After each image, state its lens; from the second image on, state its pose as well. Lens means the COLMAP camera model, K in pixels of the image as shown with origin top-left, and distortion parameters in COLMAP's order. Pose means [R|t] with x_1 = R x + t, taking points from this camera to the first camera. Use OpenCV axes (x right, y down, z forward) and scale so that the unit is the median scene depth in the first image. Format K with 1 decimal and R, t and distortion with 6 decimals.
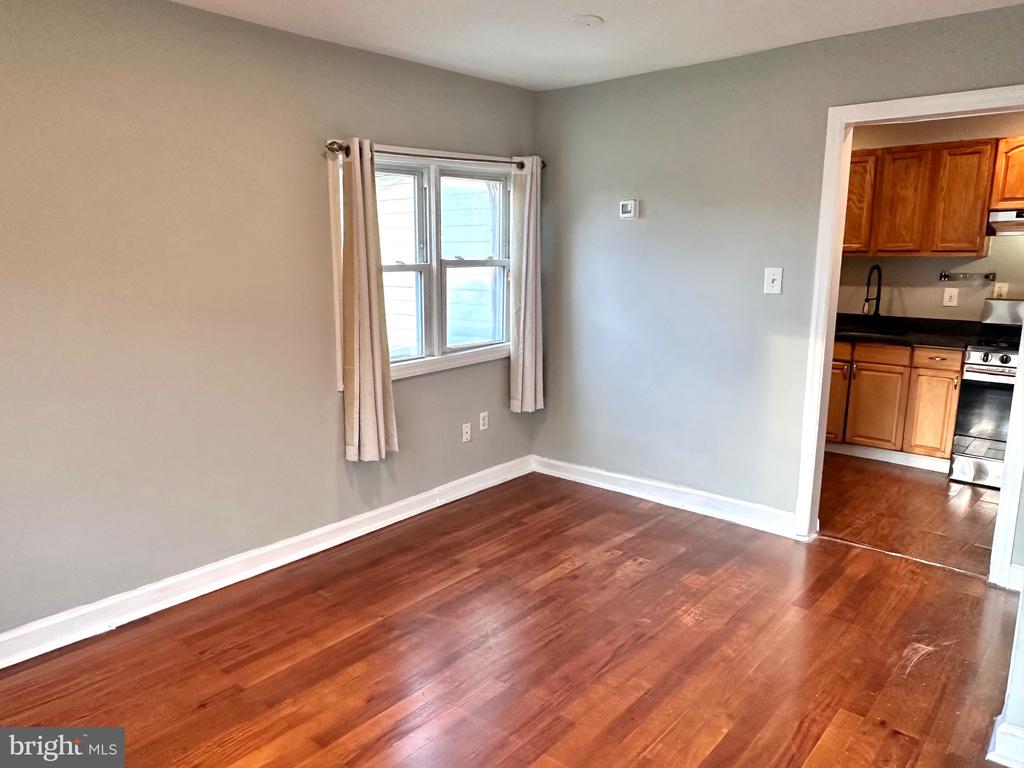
lens RADIAL K [[715.0, 0, 513.1], [0, 715.0, 386.2], [0, 0, 1]] dist [0.004874, 0.003450]
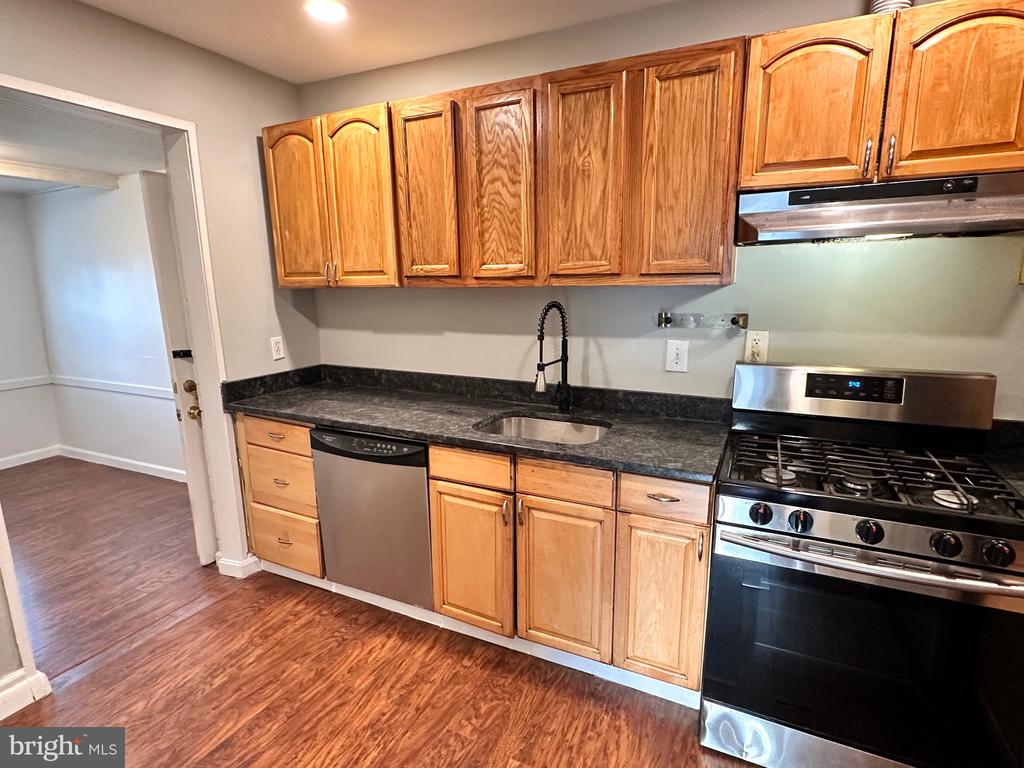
lens RADIAL K [[541.8, 0, 512.0], [0, 541.8, 384.0], [0, 0, 1]] dist [-0.000993, -0.001644]
pose [[0.964021, -0.061924, 0.258514, 0.390990], [0.061440, 0.998061, 0.009958, -0.120100], [-0.258629, 0.006283, 0.965956, 0.650516]]
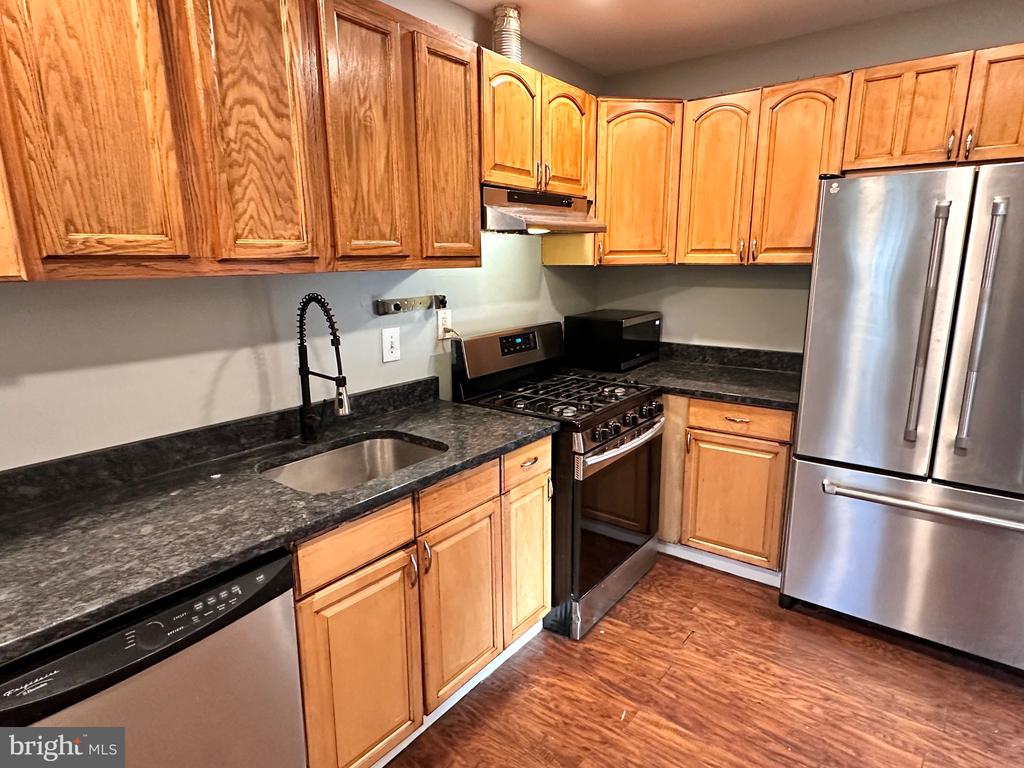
lens RADIAL K [[575.3, 0, 510.3], [0, 575.3, 386.0], [0, 0, 1]] dist [0.001016, -0.000728]
pose [[-0.063394, -0.212615, 0.975077, 0.187203], [0.201490, 0.954196, 0.221162, -0.180558], [-0.977437, 0.210489, -0.017650, 0.972369]]
